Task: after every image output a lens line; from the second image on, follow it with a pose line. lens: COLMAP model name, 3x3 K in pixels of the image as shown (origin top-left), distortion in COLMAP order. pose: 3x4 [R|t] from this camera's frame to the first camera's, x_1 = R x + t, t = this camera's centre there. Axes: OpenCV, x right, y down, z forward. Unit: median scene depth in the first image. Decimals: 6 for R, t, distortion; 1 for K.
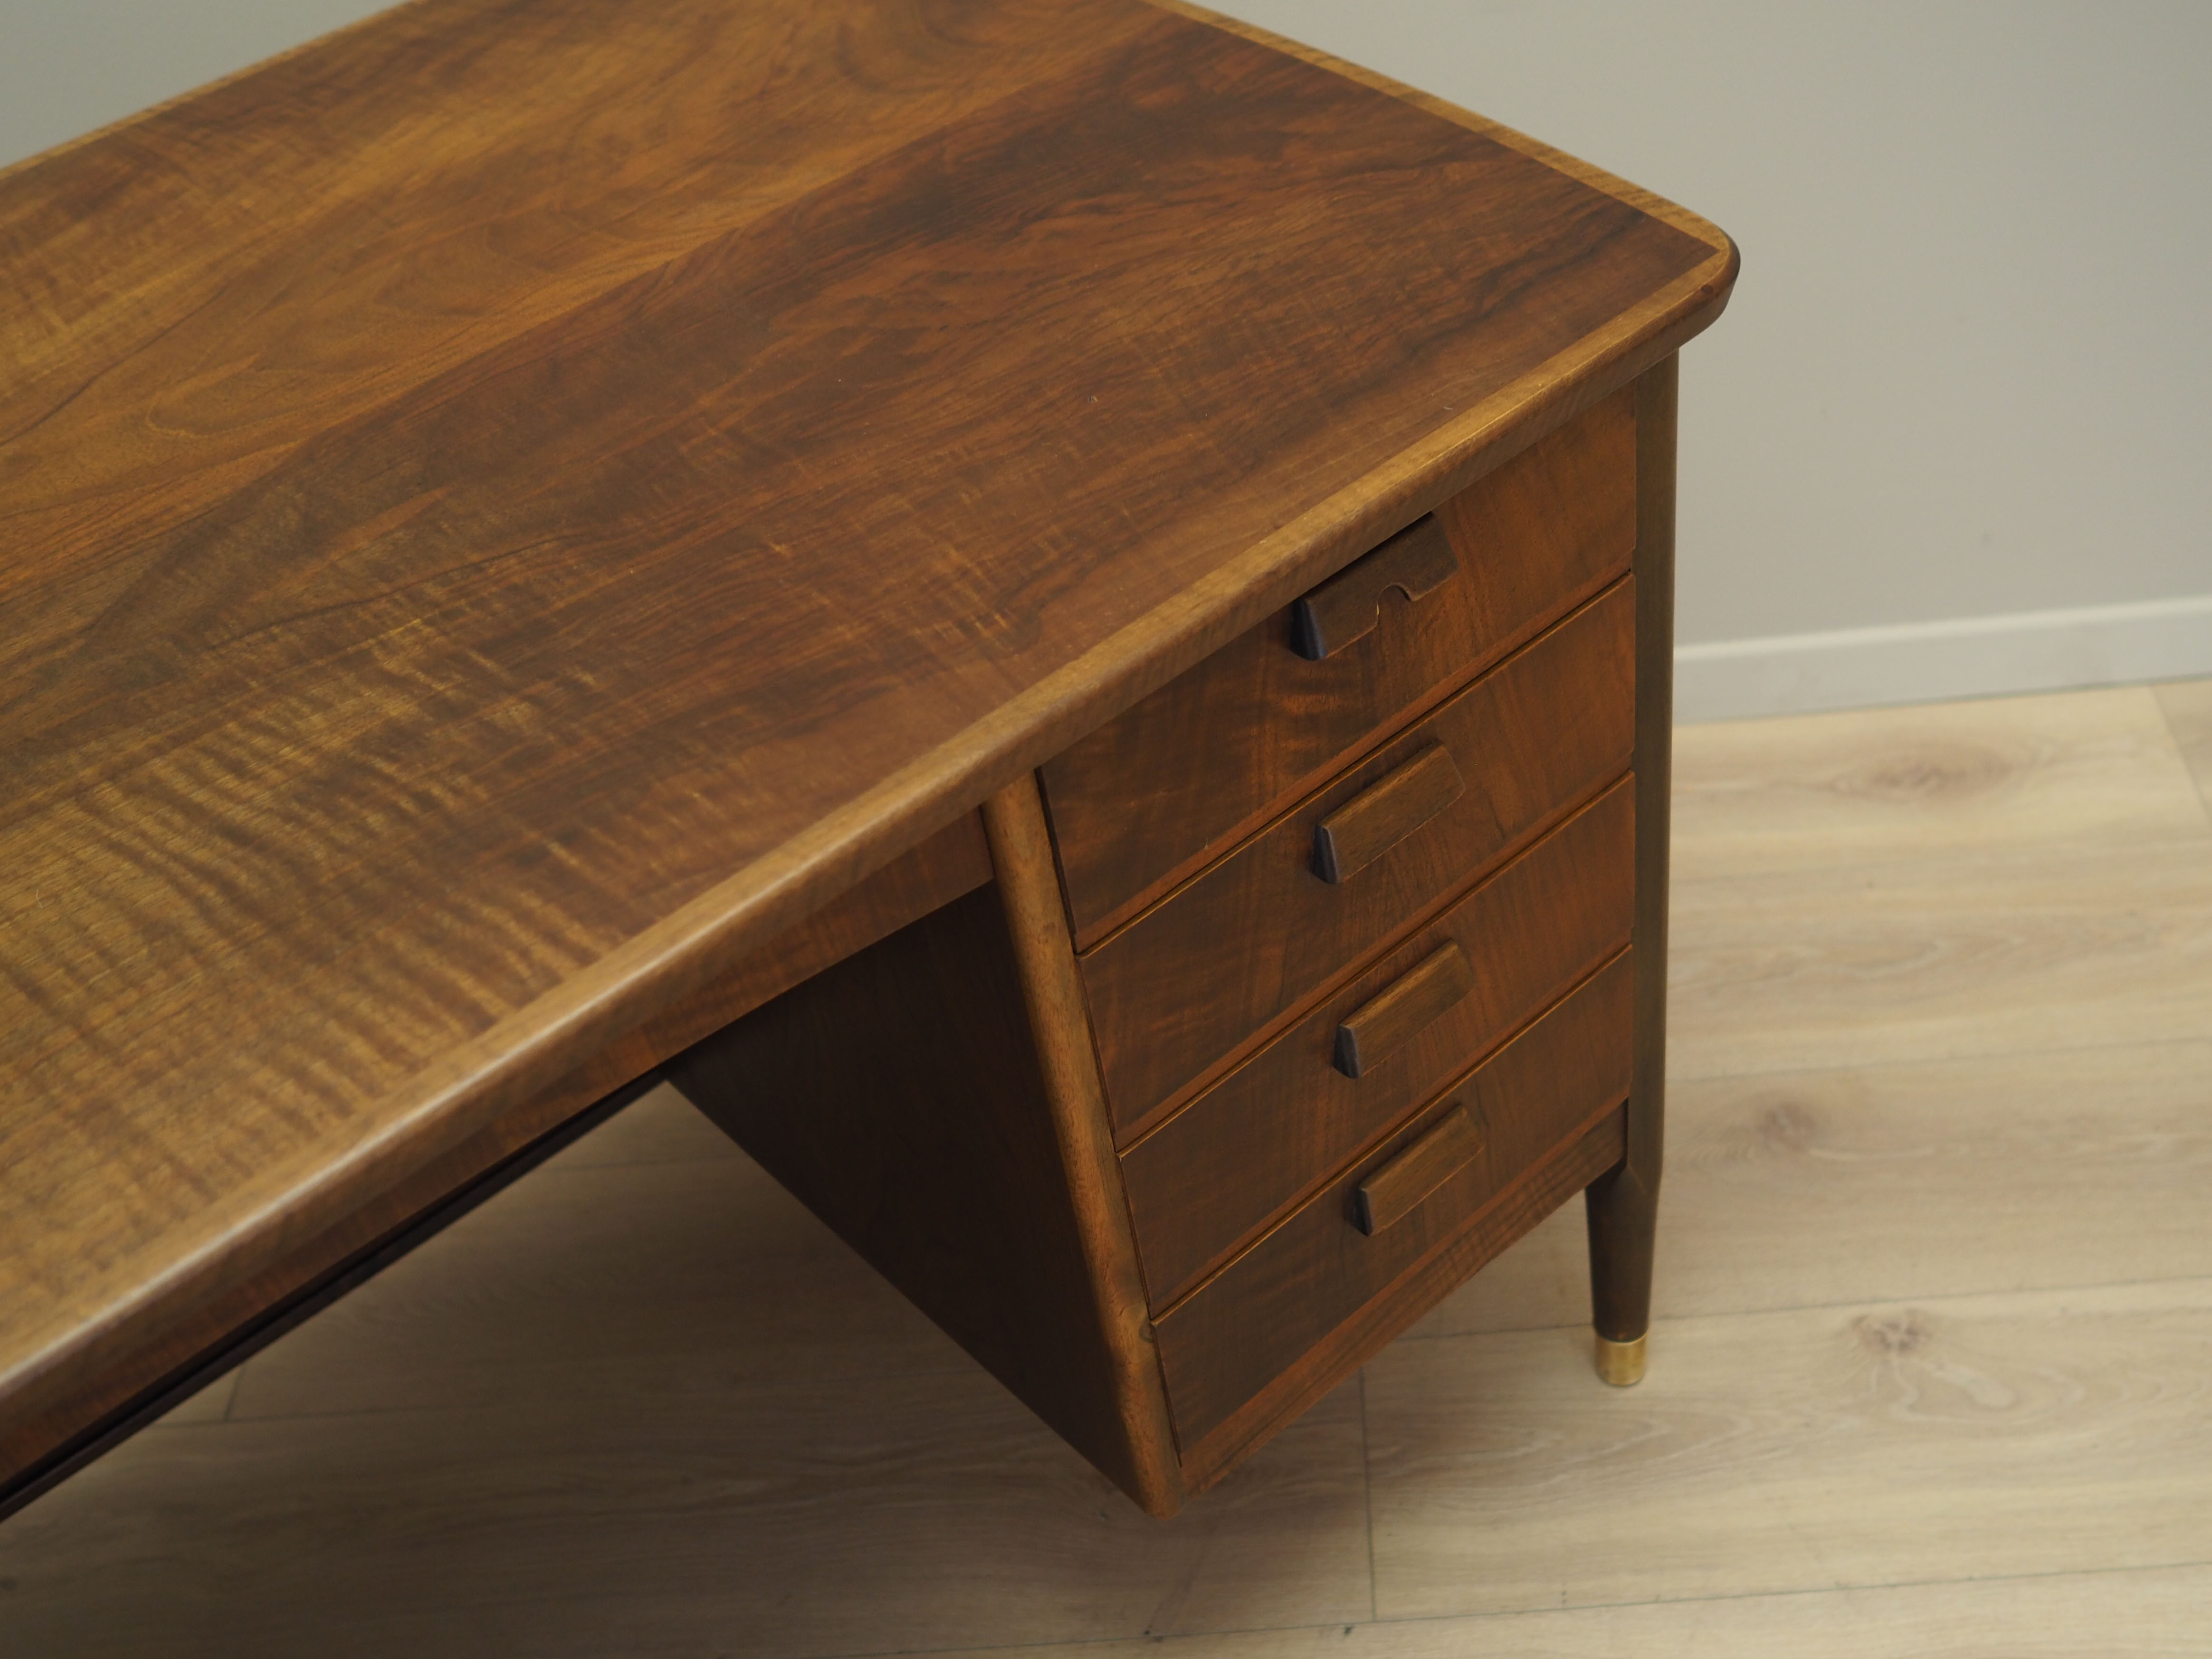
lens RADIAL K [[2241.9, 0, 1106.0], [0, 2241.9, 829.5], [0, 0, 1]] dist [-0.014711, 0.023390]
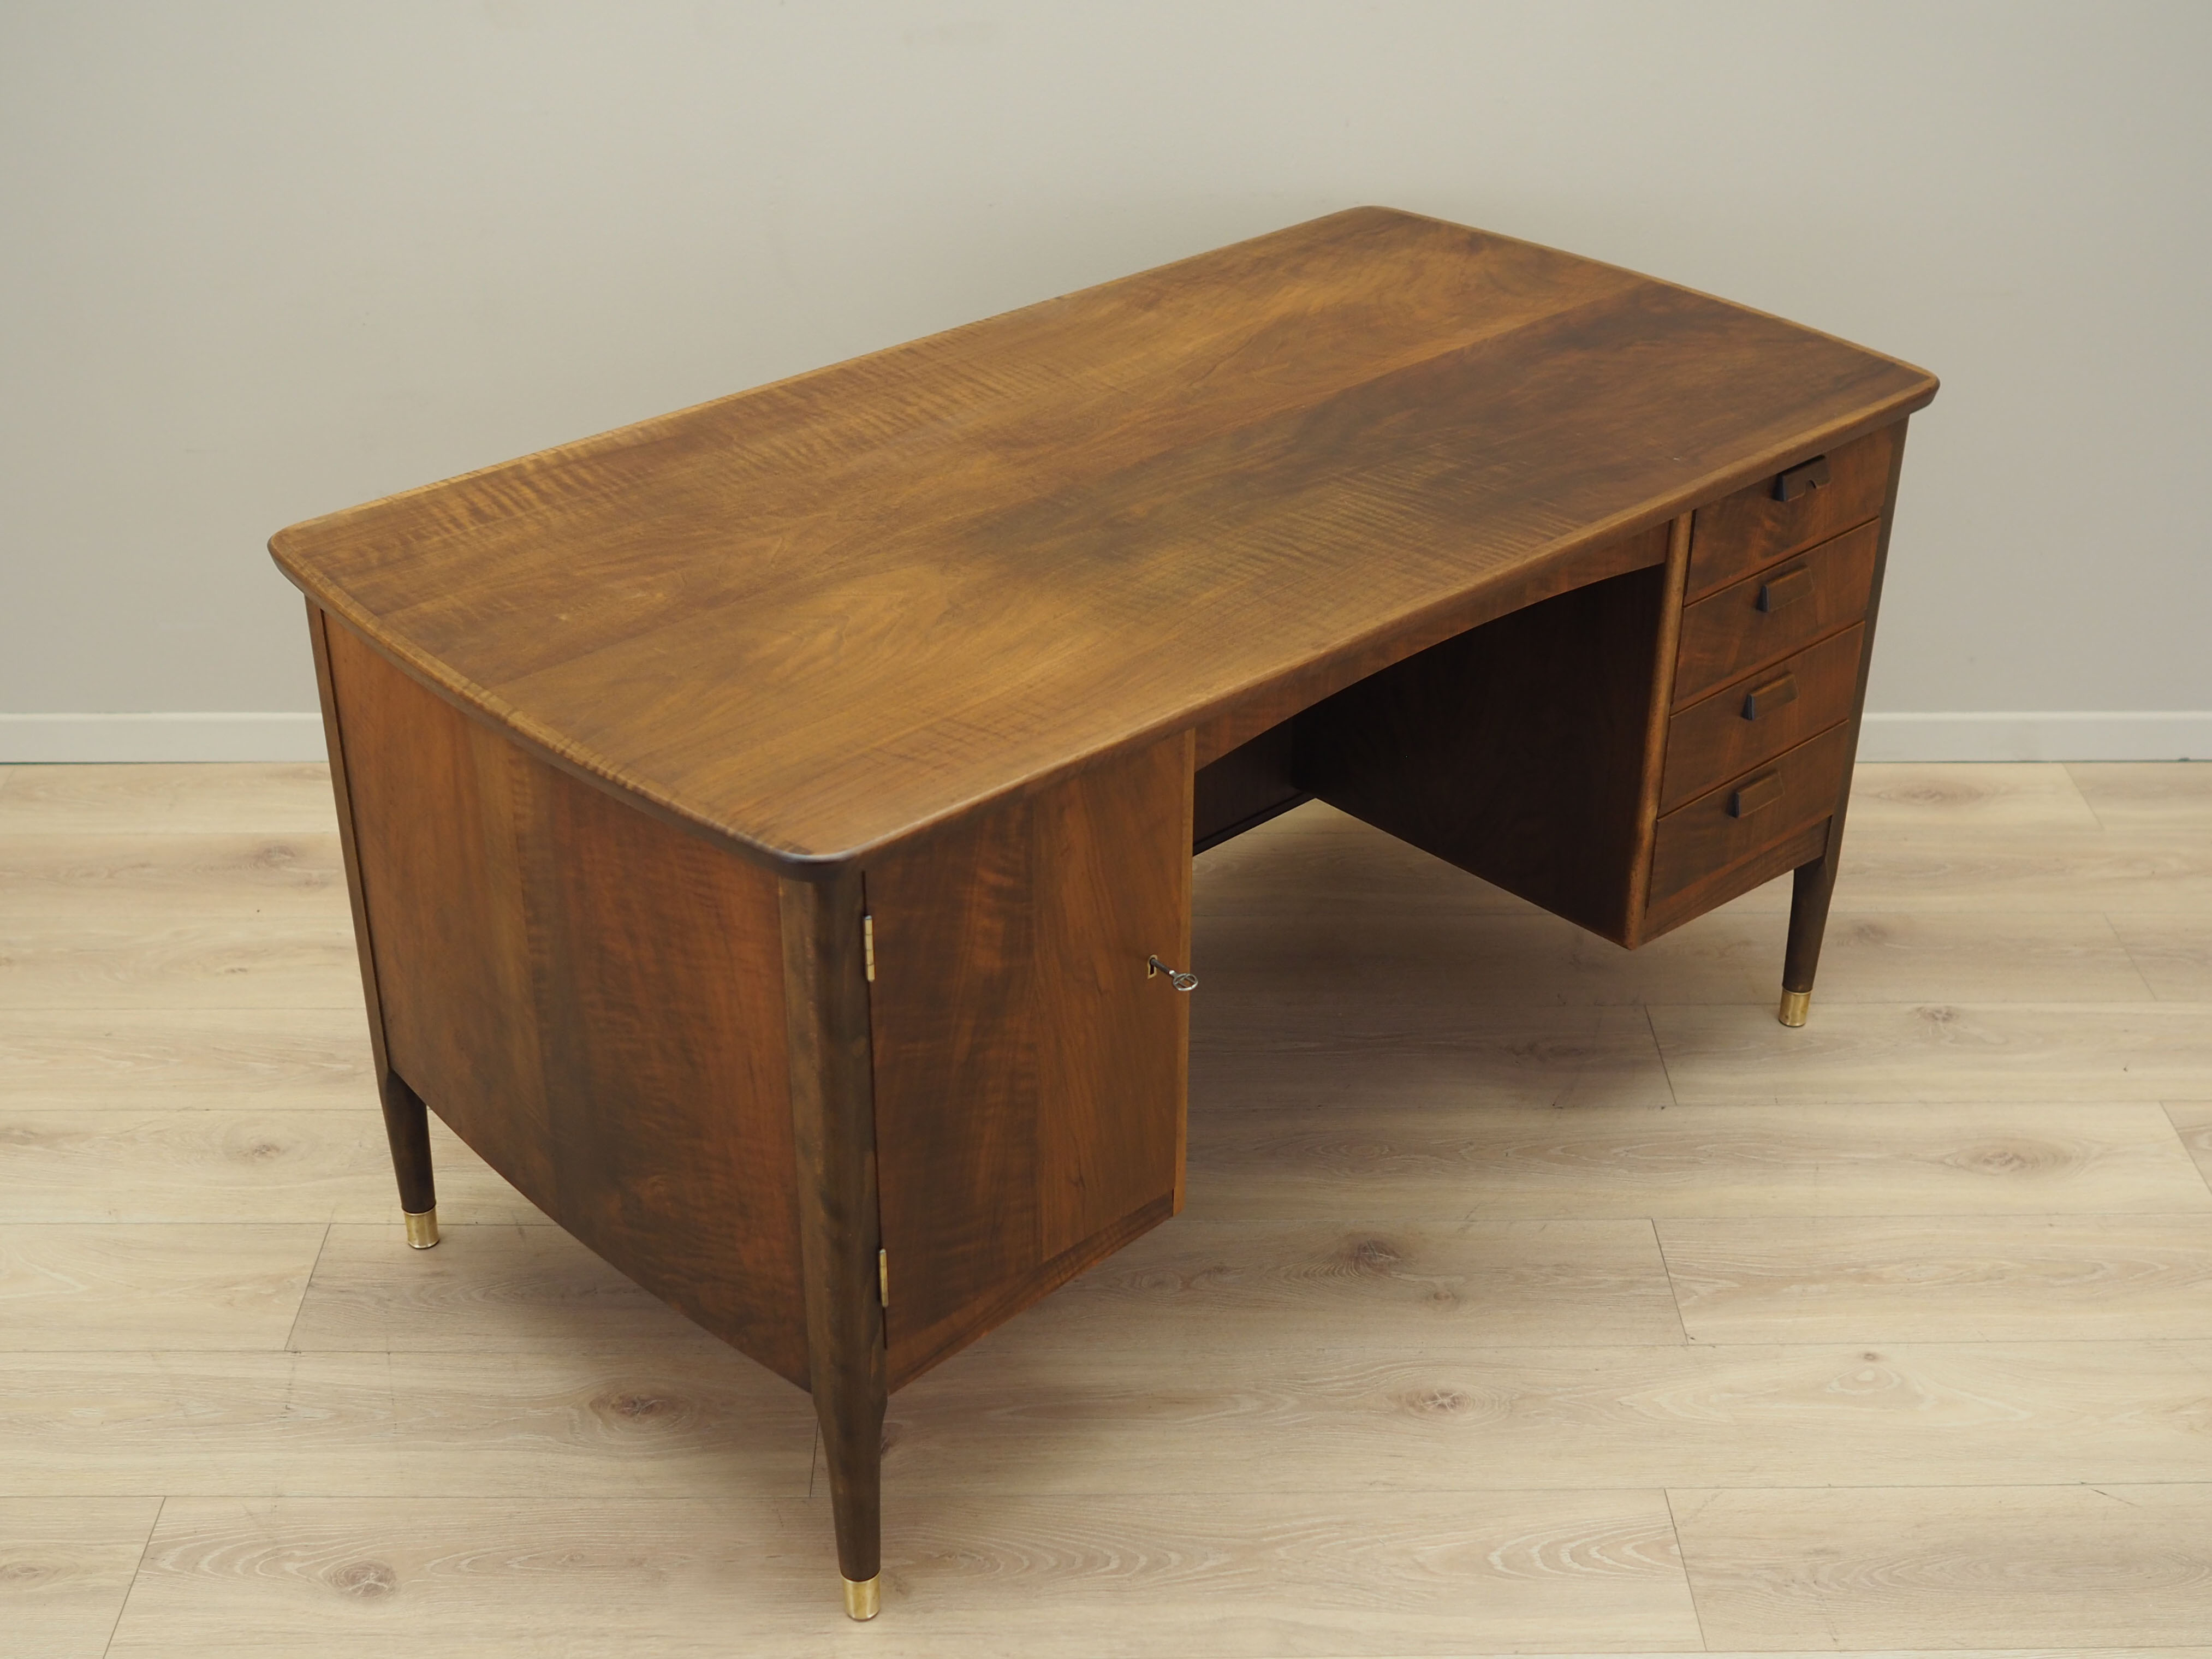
lens RADIAL K [[2226.1, 0, 1078.7], [0, 2226.1, 839.3], [0, 0, 1]] dist [-0.017172, 0.042452]
pose [[0.994013, 0.099404, 0.045356, -0.463110], [-0.089878, 0.979933, -0.177911, 0.488628], [-0.062131, 0.172769, 0.983001, -0.802780]]
